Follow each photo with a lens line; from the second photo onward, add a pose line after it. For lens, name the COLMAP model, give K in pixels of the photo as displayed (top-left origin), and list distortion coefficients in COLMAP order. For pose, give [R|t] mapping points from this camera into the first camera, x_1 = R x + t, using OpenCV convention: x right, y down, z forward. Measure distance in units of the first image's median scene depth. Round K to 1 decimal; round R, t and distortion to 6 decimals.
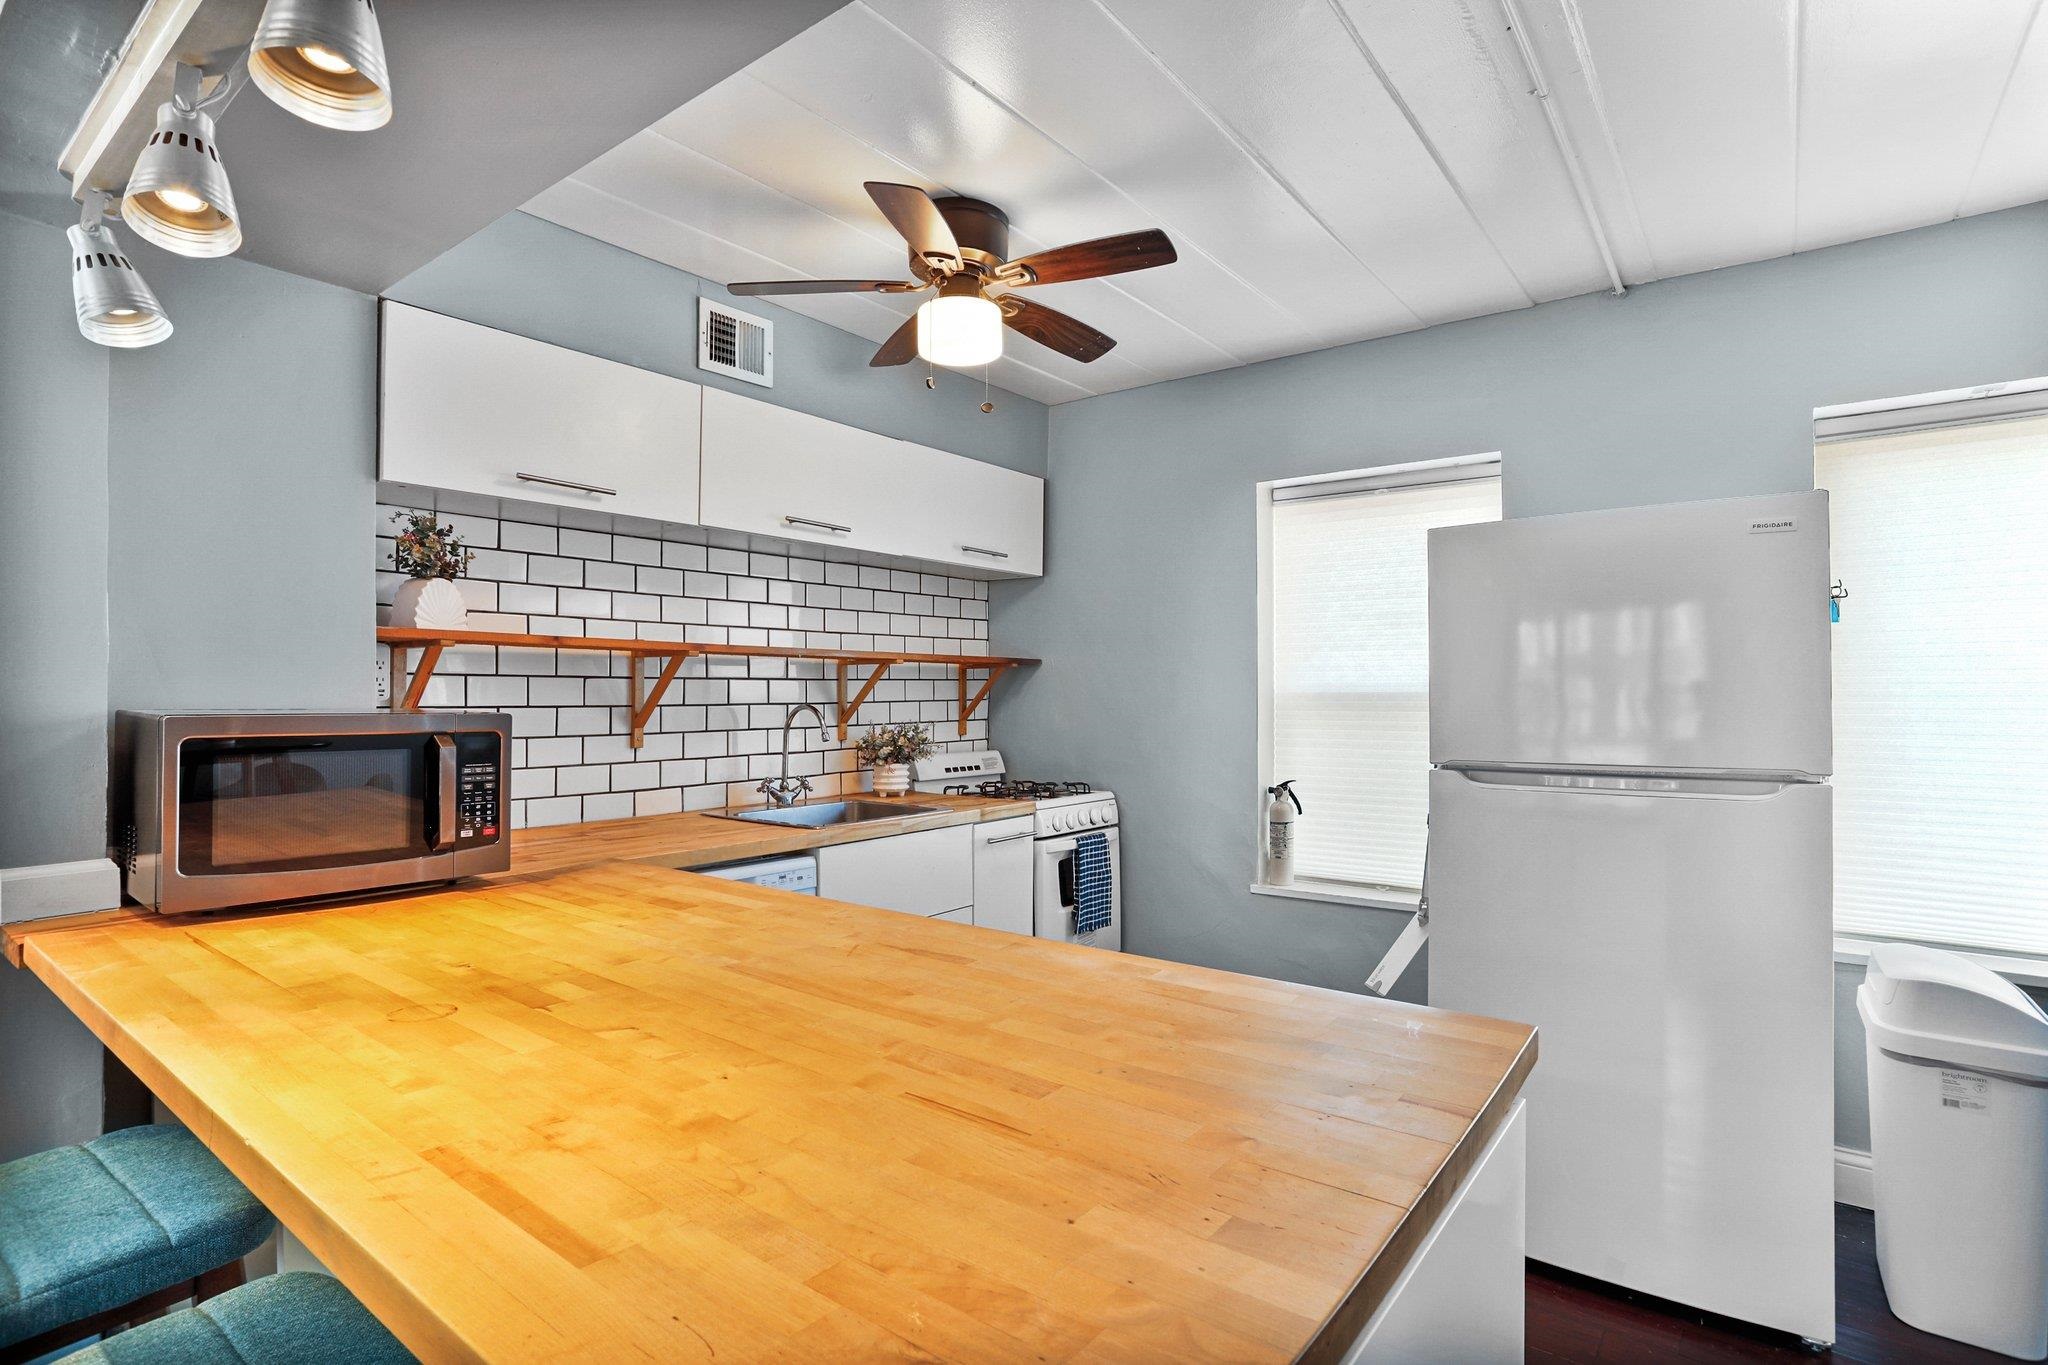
lens RADIAL K [[1017.7, 0, 1043.8], [0, 1017.7, 683.4], [0, 0, 1]] dist [-0.056477, 0.031870]
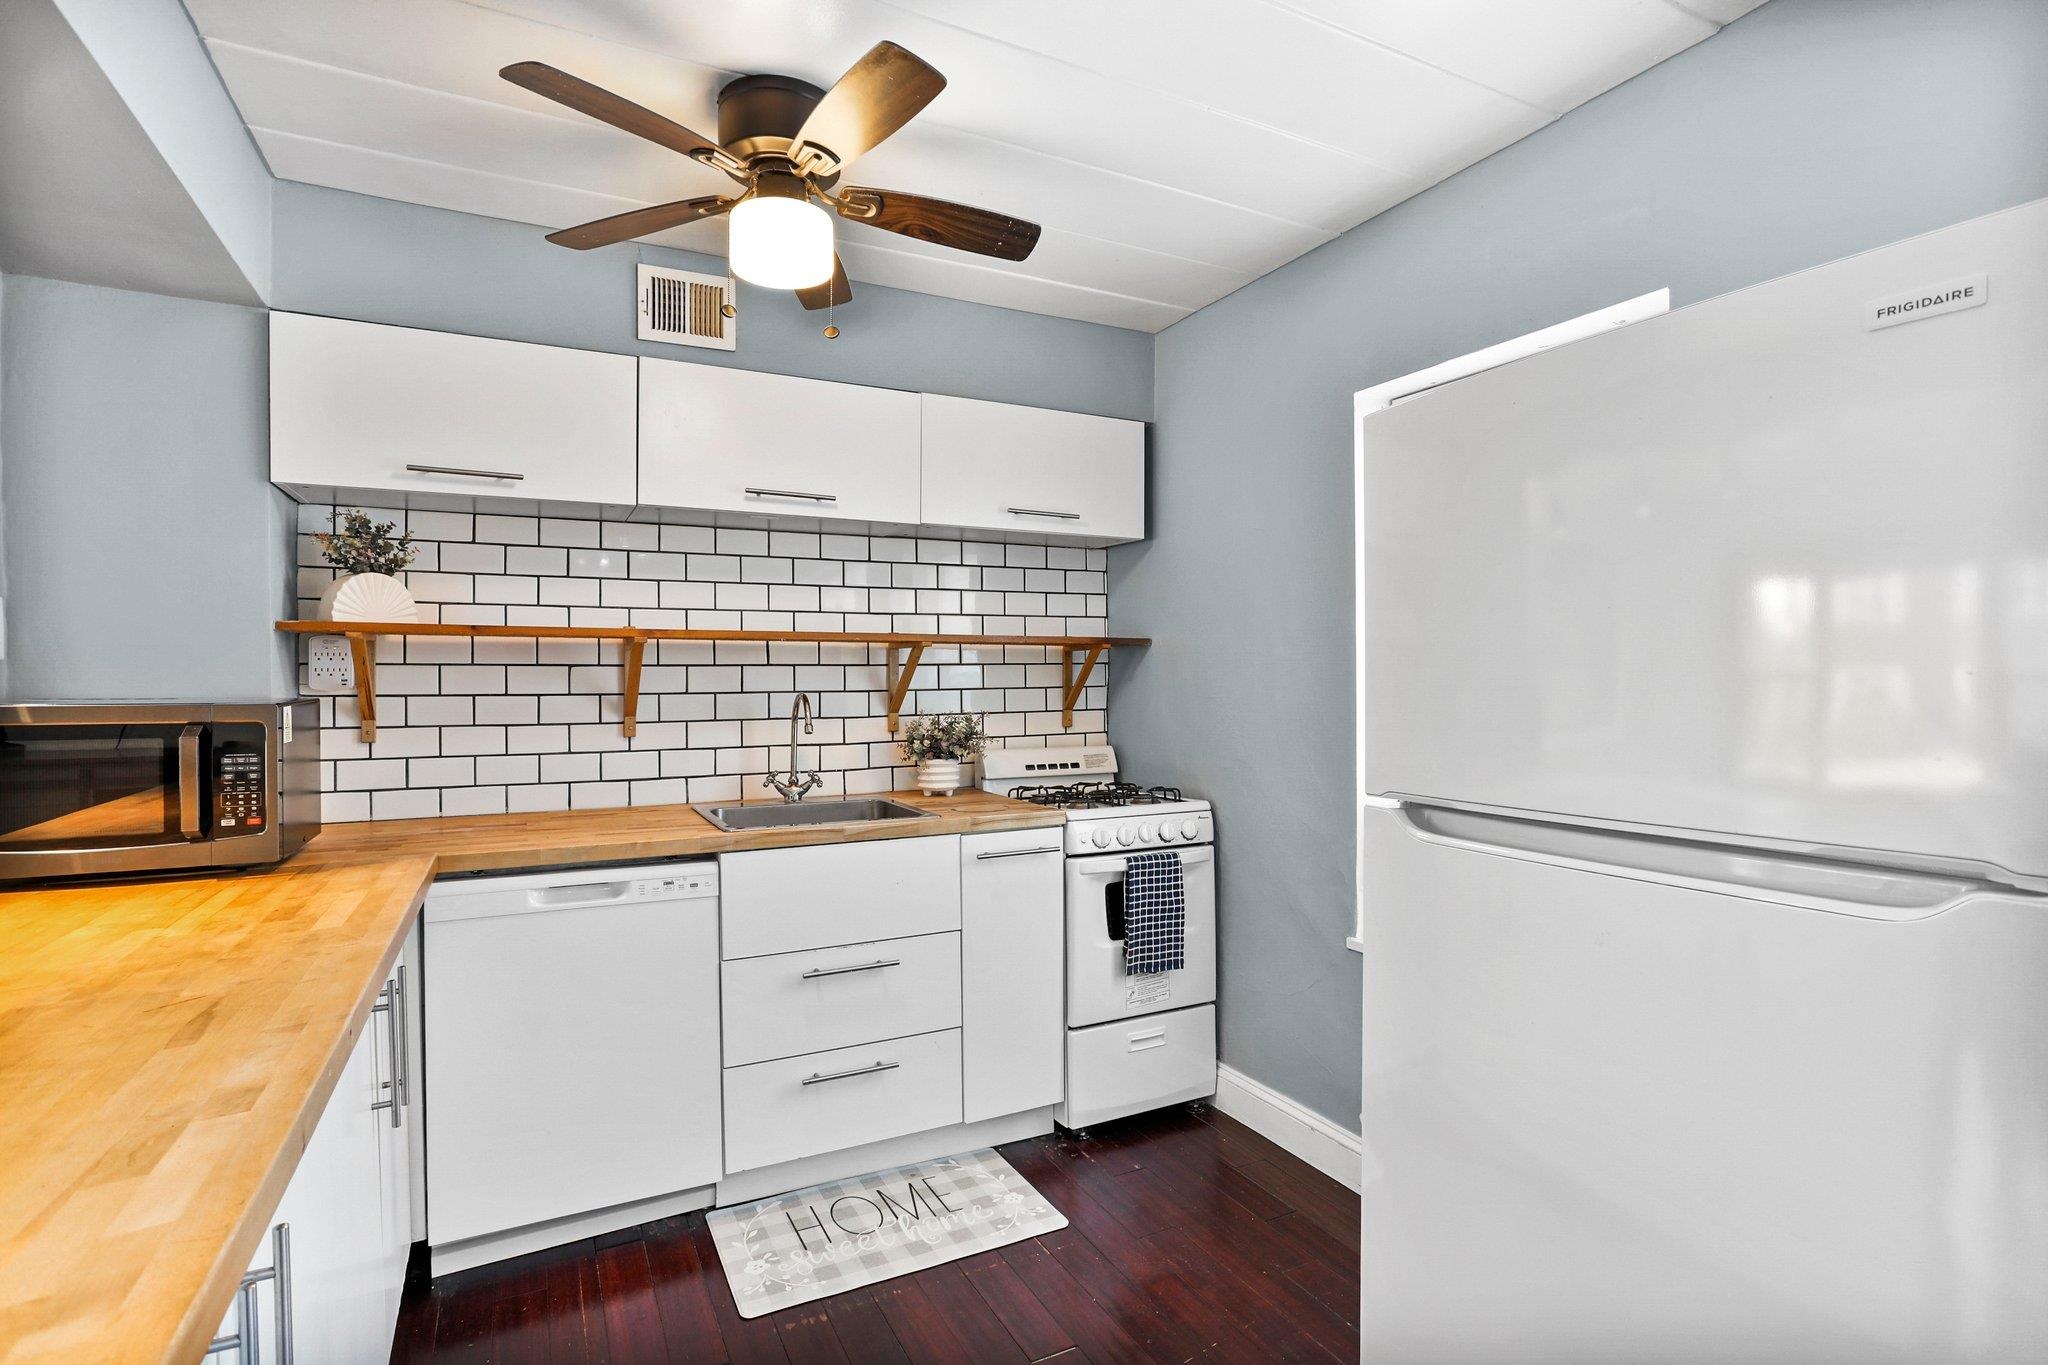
lens RADIAL K [[1017.7, 0, 1043.8], [0, 1017.7, 683.4], [0, 0, 1]] dist [-0.056477, 0.031870]
pose [[0.902977, 0.000329, -0.429689, 0.363112], [0.006991, 0.999856, 0.015458, -0.000473], [0.429632, -0.016963, 0.902845, 0.270408]]
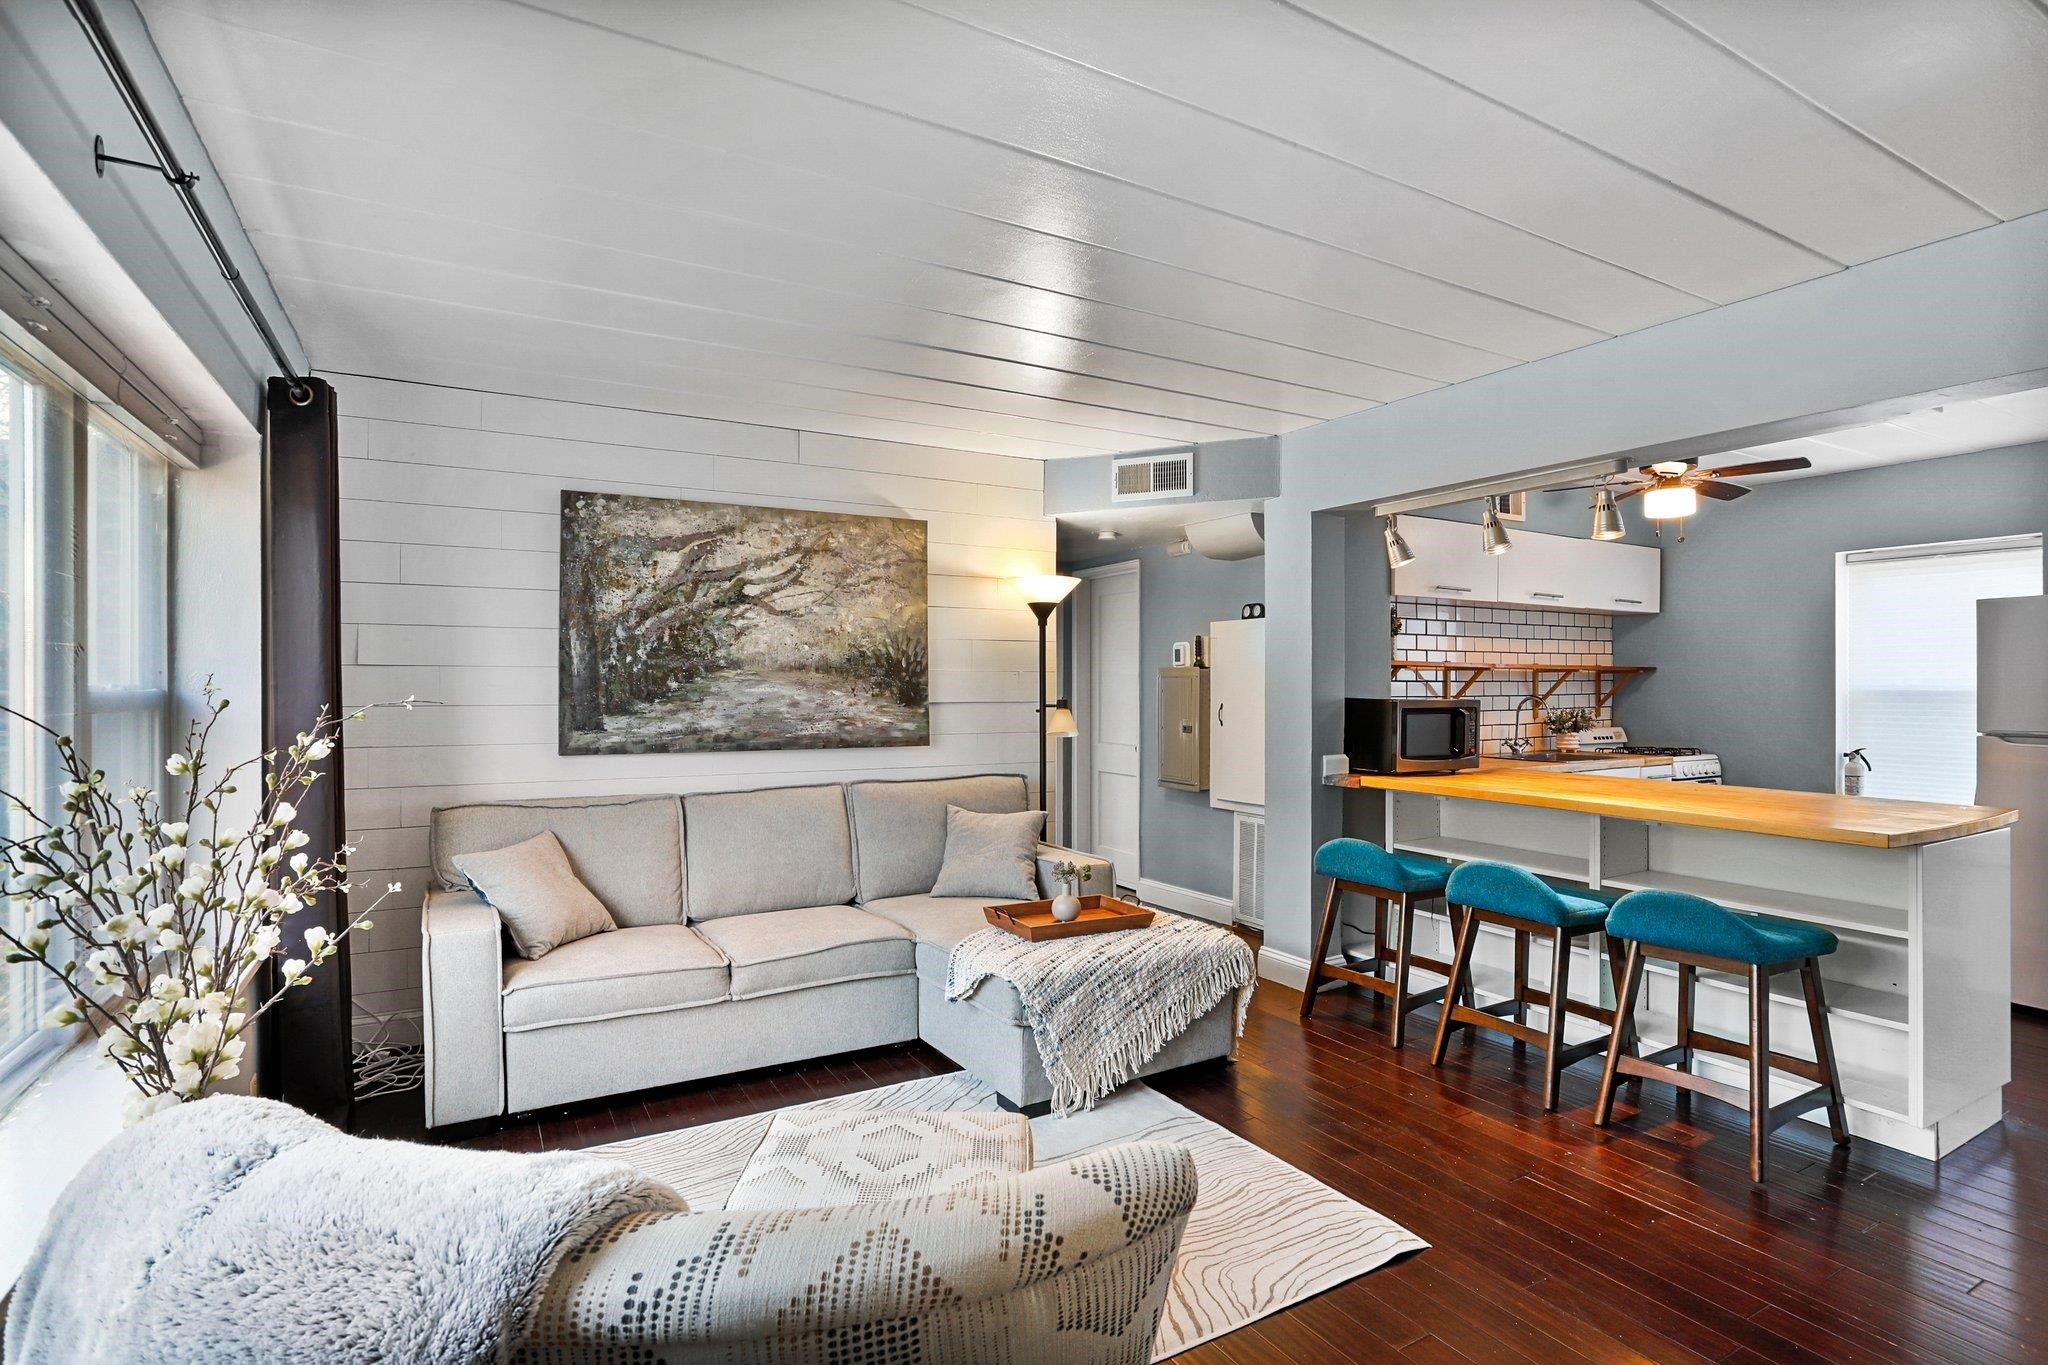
lens RADIAL K [[1017.7, 0, 1043.8], [0, 1017.7, 683.4], [0, 0, 1]] dist [-0.056477, 0.031870]
pose [[0.920008, 0.002782, -0.391889, -0.337692], [0.000960, 0.999956, 0.009352, -0.019122], [0.391898, -0.008980, 0.919965, -0.951032]]
